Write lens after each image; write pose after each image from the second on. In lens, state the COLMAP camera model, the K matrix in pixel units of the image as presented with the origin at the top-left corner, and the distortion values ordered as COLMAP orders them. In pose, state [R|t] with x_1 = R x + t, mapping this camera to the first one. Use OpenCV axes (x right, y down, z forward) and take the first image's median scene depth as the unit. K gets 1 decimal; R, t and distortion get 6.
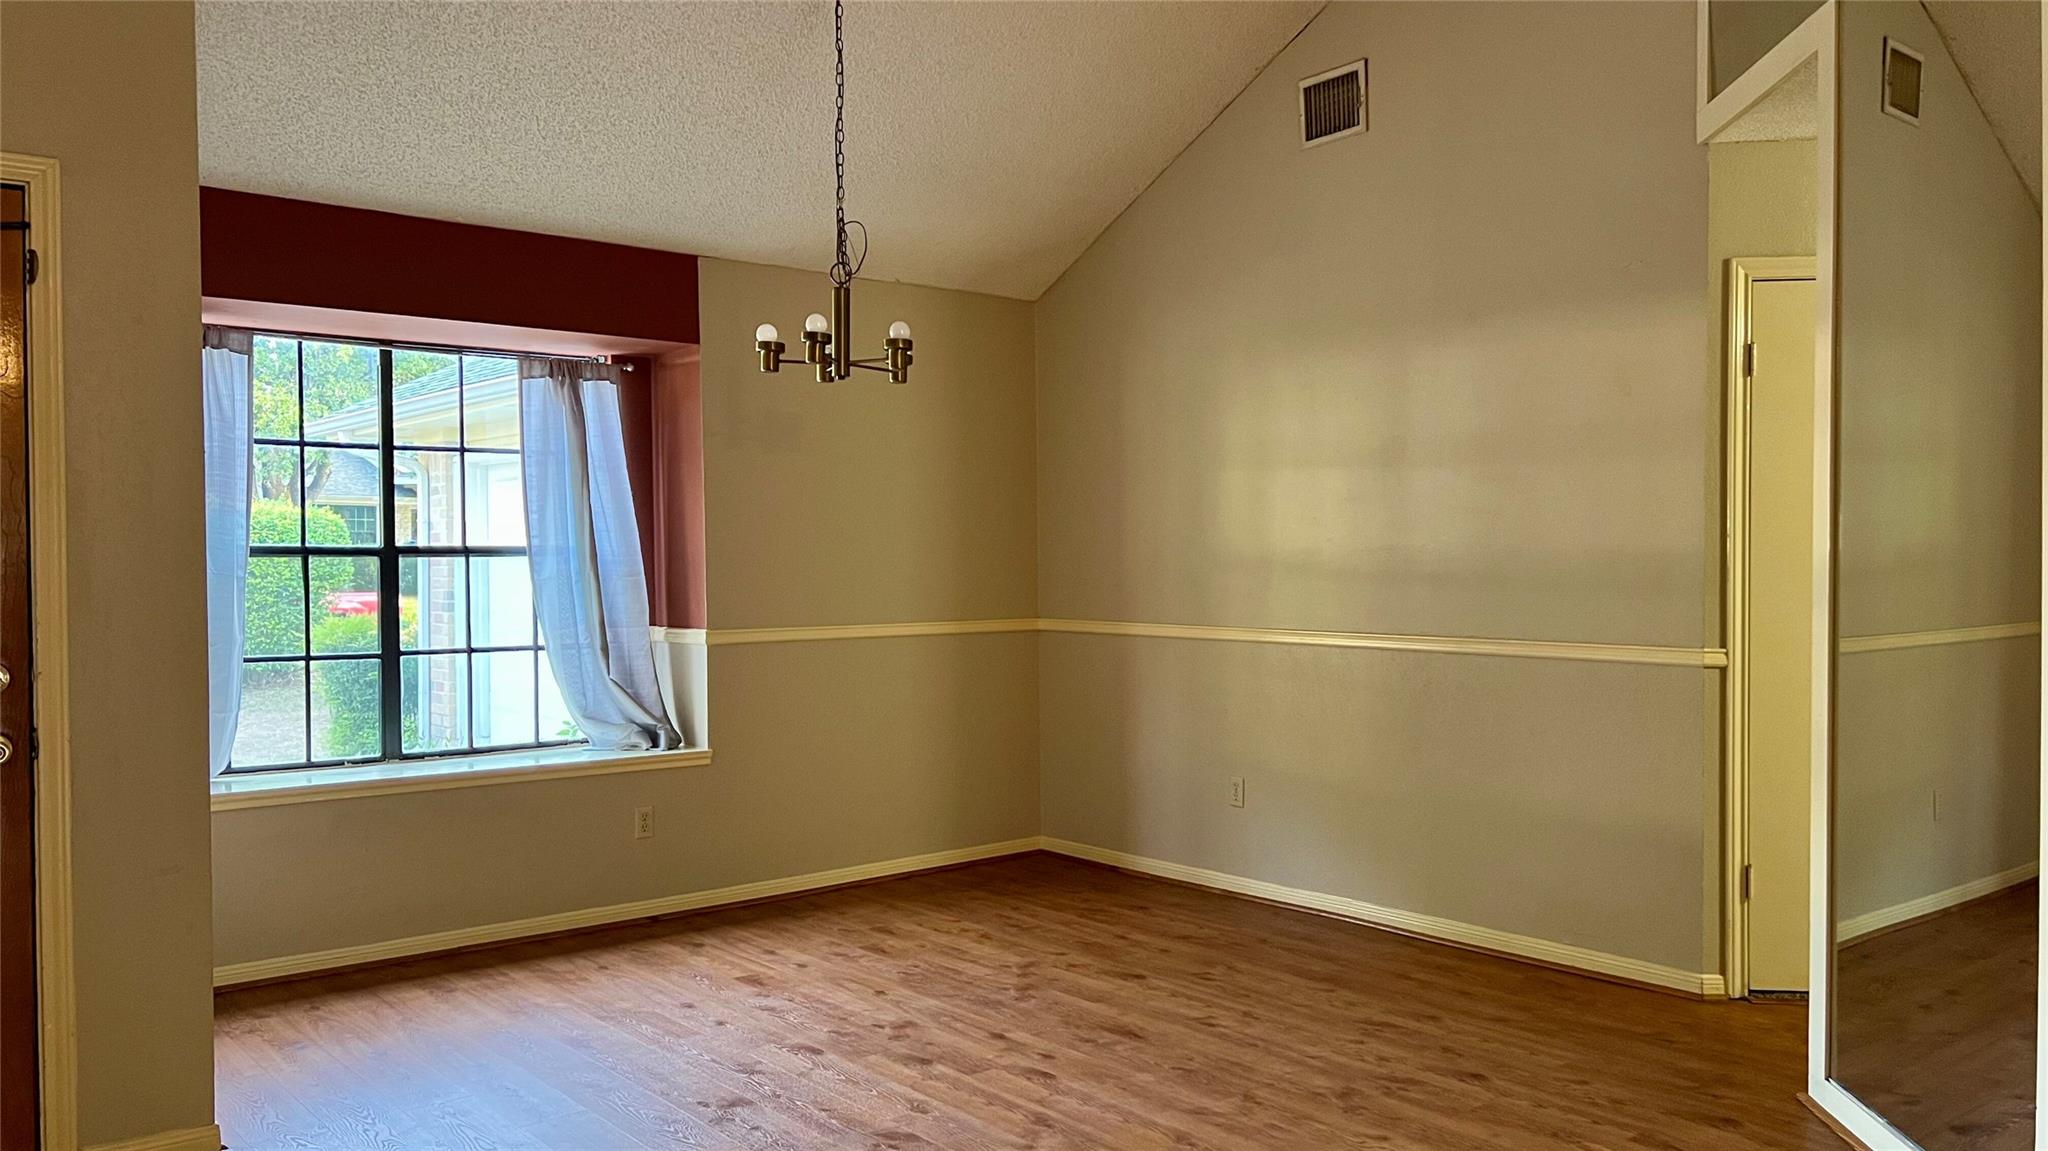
lens RADIAL K [[1546.7, 0, 1033.8], [0, 1546.7, 586.3], [0, 0, 1]] dist [0.048001, -0.072511]
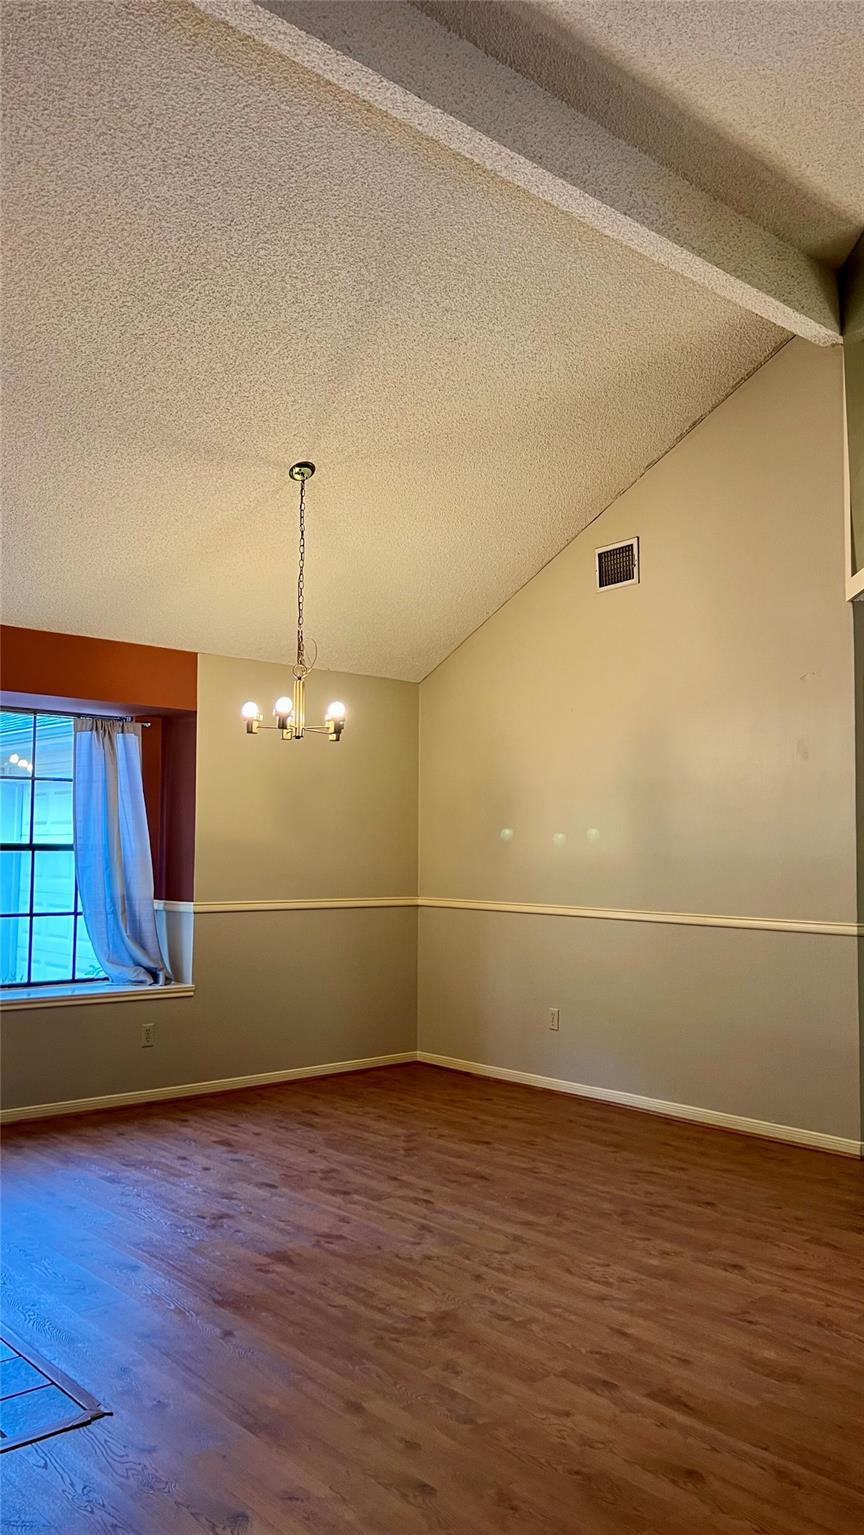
lens RADIAL K [[1158.7, 0, 430.7], [0, 1158.7, 764.1], [0, 0, 1]] dist [0.067623, -0.144955]
pose [[0.999561, 0.016870, 0.024364, -0.018378], [-0.014450, 0.995250, -0.096277, 0.000163], [-0.025873, 0.095883, 0.995056, -0.135158]]
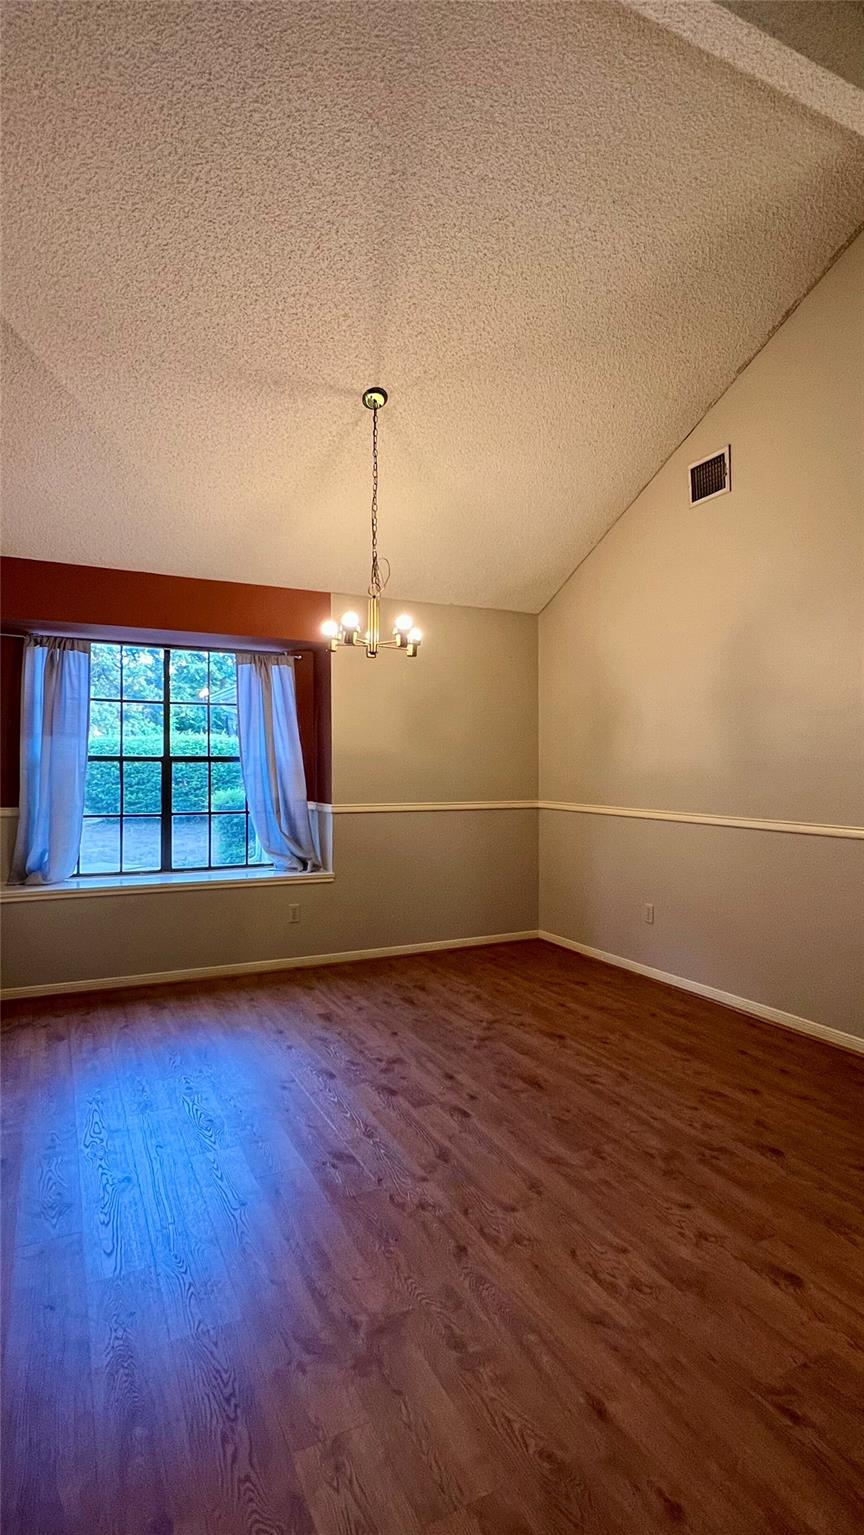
lens RADIAL K [[760.0, 0, 429.8], [0, 760.0, 763.1], [0, 0, 1]] dist [-0.003911, 0.000096]
pose [[0.971877, 0.008576, -0.235331, 0.113428], [-0.013226, 0.999747, -0.018187, -0.005636], [0.235116, 0.020788, 0.971745, 0.220758]]
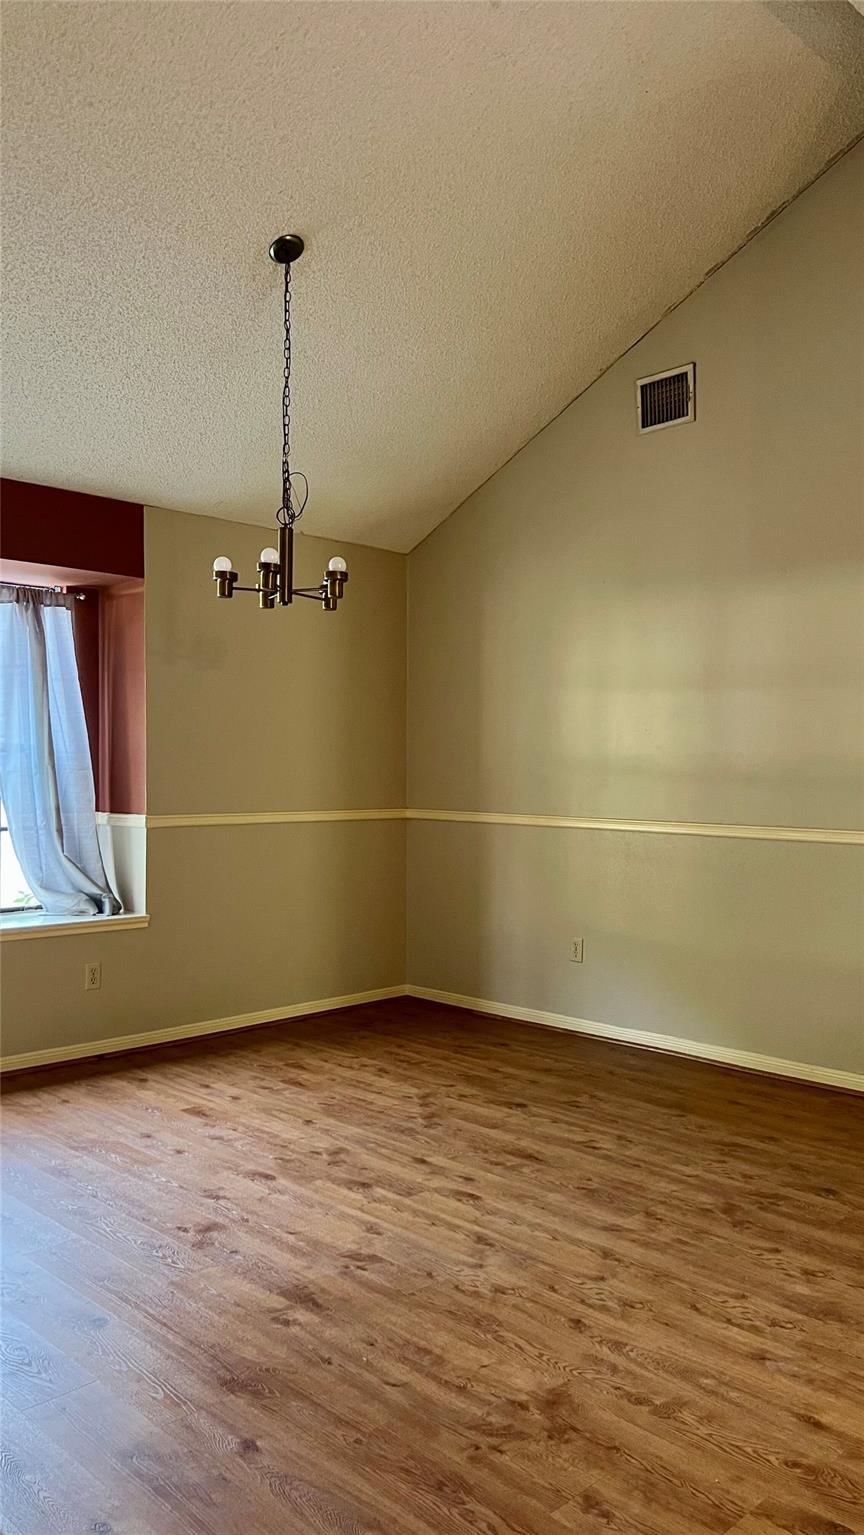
lens RADIAL K [[1159.3, 0, 422.2], [0, 1159.3, 772.7], [0, 0, 1]] dist [0.048001, -0.072511]
pose [[0.996511, 0.012296, 0.082545, -0.084335], [-0.011217, 0.999846, -0.013531, 0.005655], [-0.082699, 0.012558, 0.996495, 0.096547]]
